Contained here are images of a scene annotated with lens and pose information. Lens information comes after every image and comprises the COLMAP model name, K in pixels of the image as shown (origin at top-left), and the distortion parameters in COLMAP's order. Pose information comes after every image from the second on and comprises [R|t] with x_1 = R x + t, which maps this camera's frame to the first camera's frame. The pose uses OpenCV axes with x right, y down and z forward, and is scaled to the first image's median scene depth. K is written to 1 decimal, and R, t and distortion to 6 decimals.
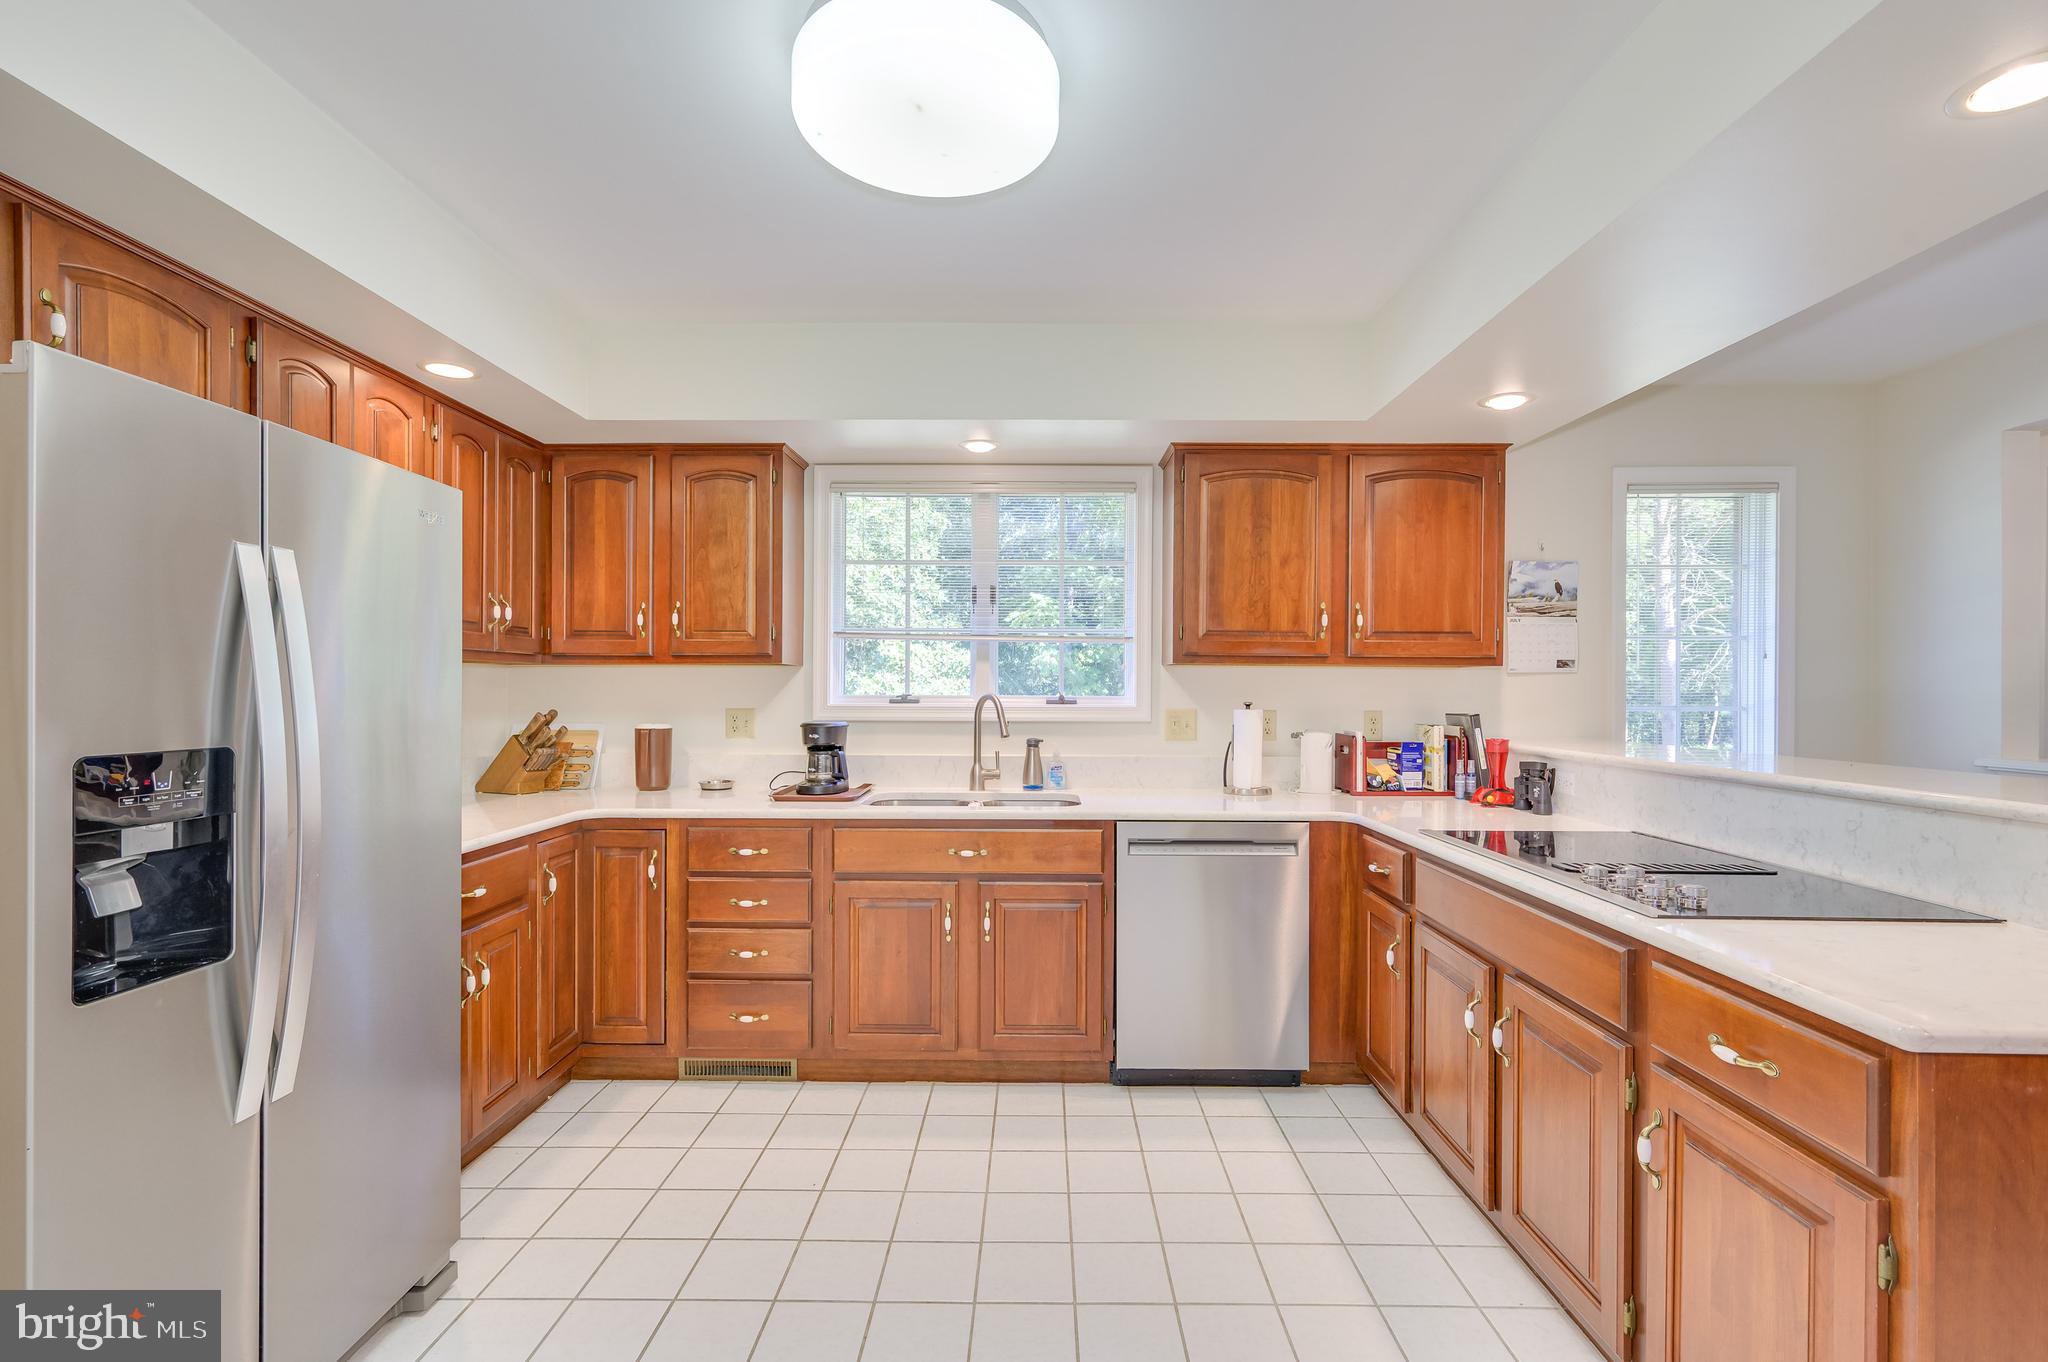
lens RADIAL K [[907.3, 0, 1032.0], [0, 907.3, 693.4], [0, 0, 1]] dist [-0.001716, -0.000697]
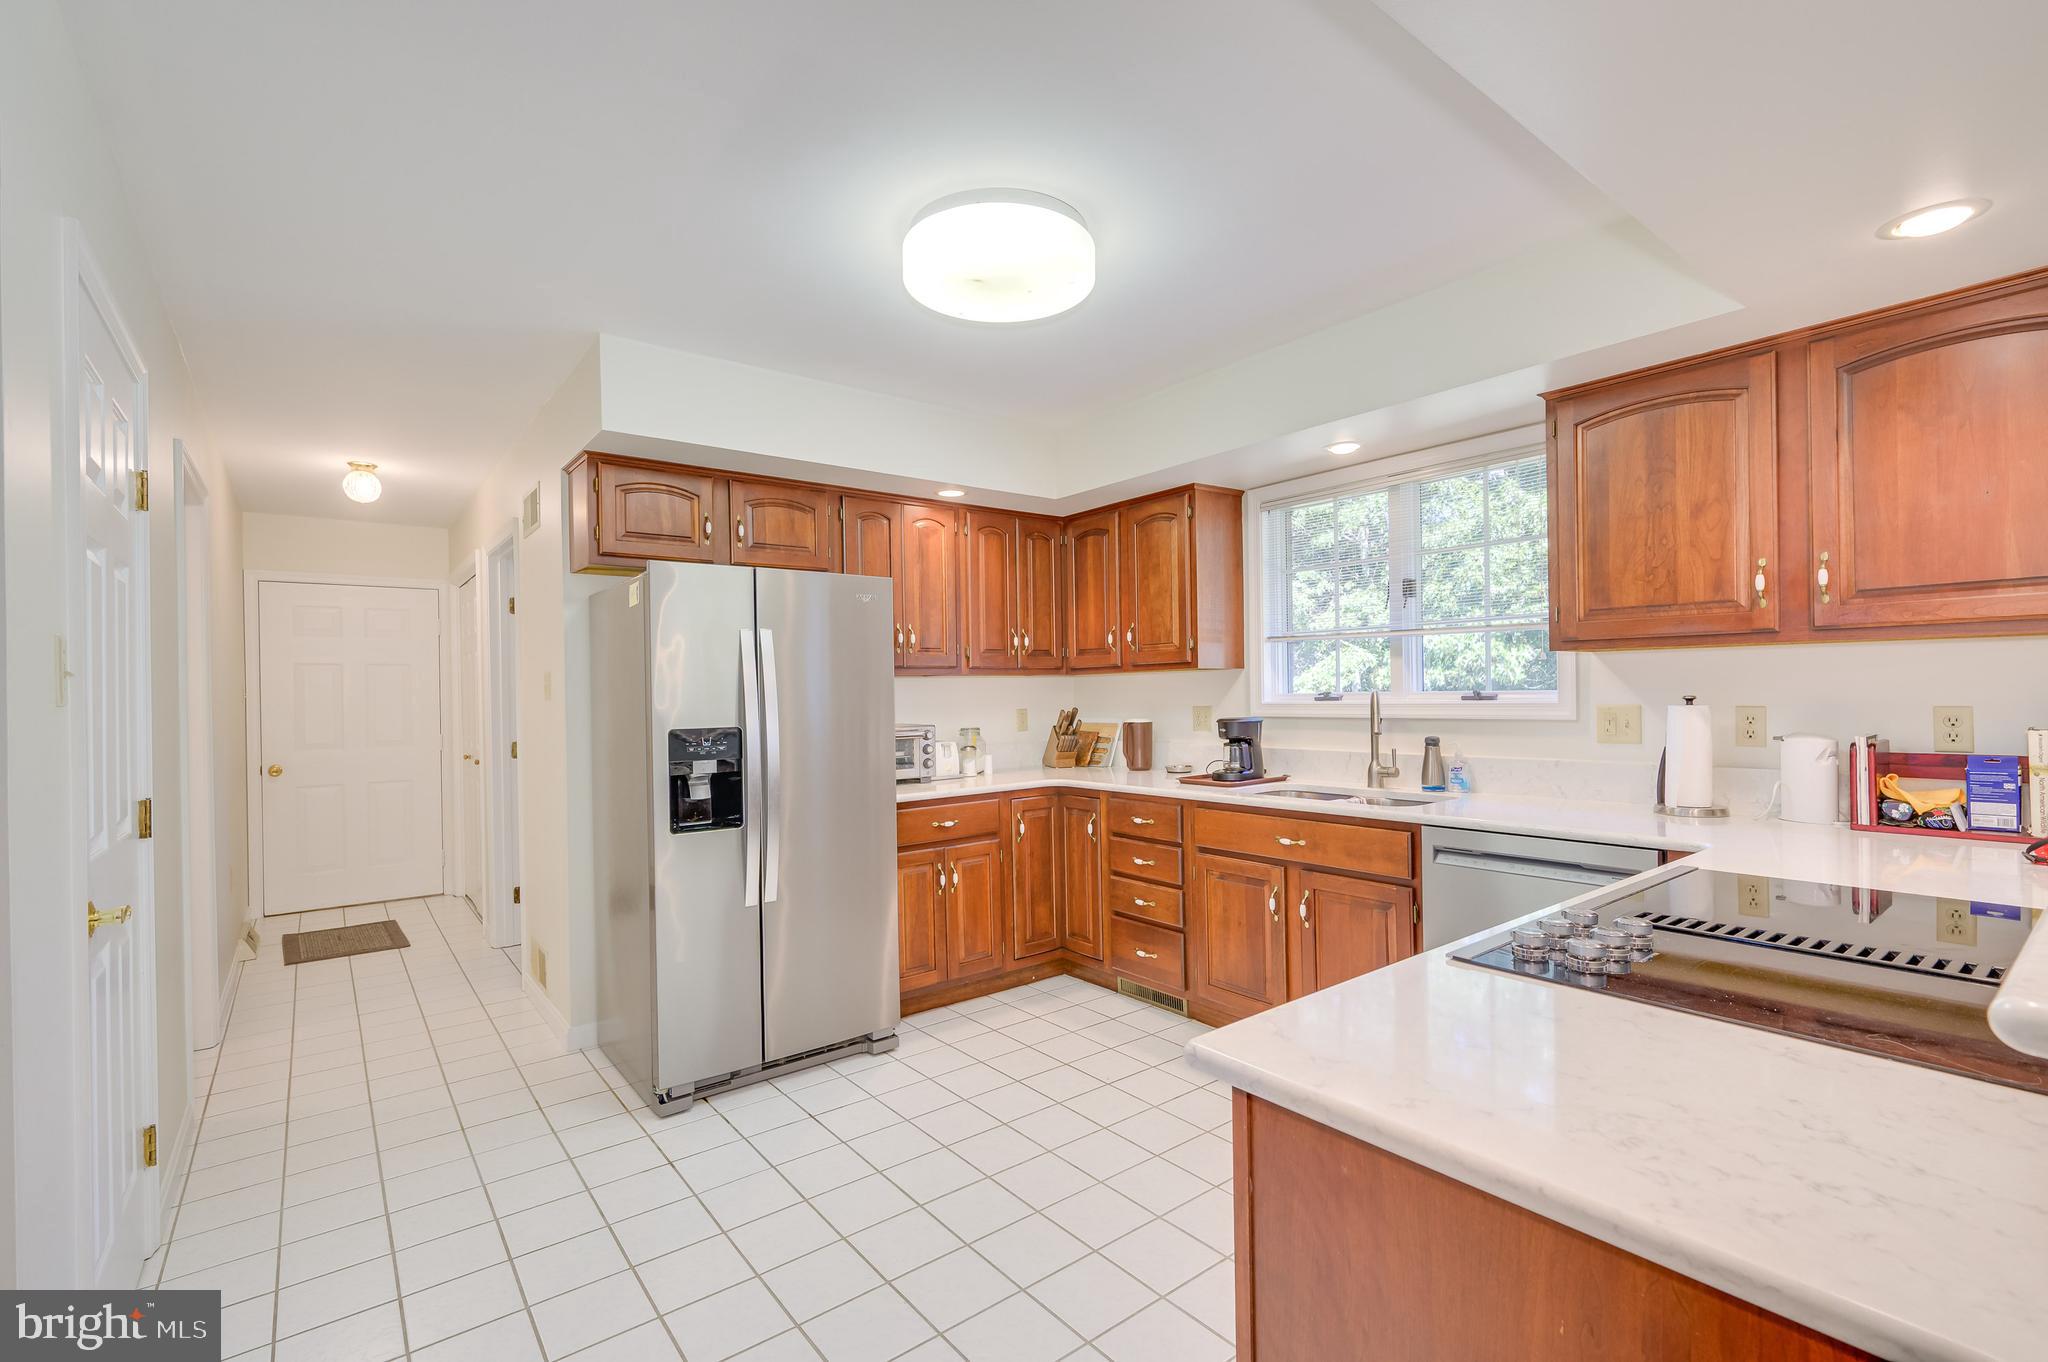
lens RADIAL K [[907.3, 0, 1030.2], [0, 907.3, 695.6], [0, 0, 1]] dist [-0.001716, -0.000697]
pose [[0.628517, -0.013003, -0.777687, 0.514451], [0.018548, 0.999826, -0.001728, 0.000640], [0.777575, -0.013338, 0.628649, 0.085563]]
